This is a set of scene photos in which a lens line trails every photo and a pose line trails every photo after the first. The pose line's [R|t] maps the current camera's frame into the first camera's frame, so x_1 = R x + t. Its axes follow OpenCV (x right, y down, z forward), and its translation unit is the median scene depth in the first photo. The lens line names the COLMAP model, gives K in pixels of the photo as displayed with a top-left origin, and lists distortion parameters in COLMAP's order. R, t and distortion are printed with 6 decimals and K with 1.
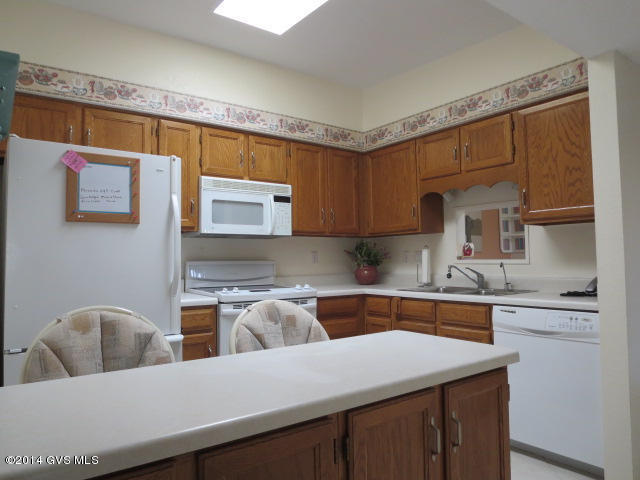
lens RADIAL K [[455.5, 0, 319.0], [0, 455.5, 237.6], [0, 0, 1]] dist [-0.028081, -0.000559]
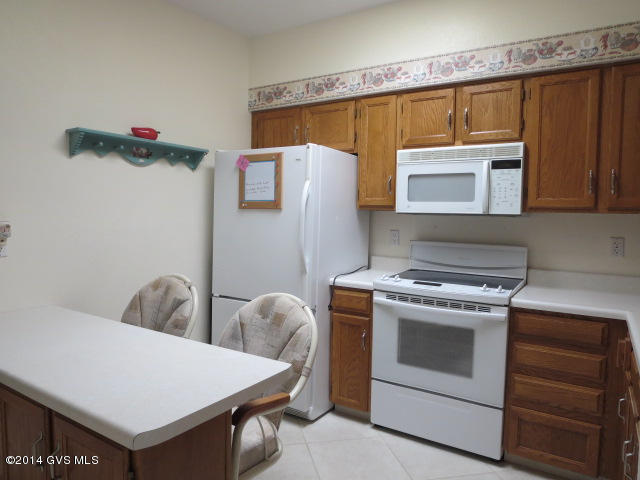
lens RADIAL K [[449.1, 0, 316.2], [0, 449.1, 239.7], [0, 0, 1]] dist [-0.024738, 0.002372]
pose [[0.350288, 0.074071, -0.933708, 0.537013], [0.025979, 0.995716, 0.088737, -0.039406], [0.936282, -0.055340, 0.346863, 0.512467]]
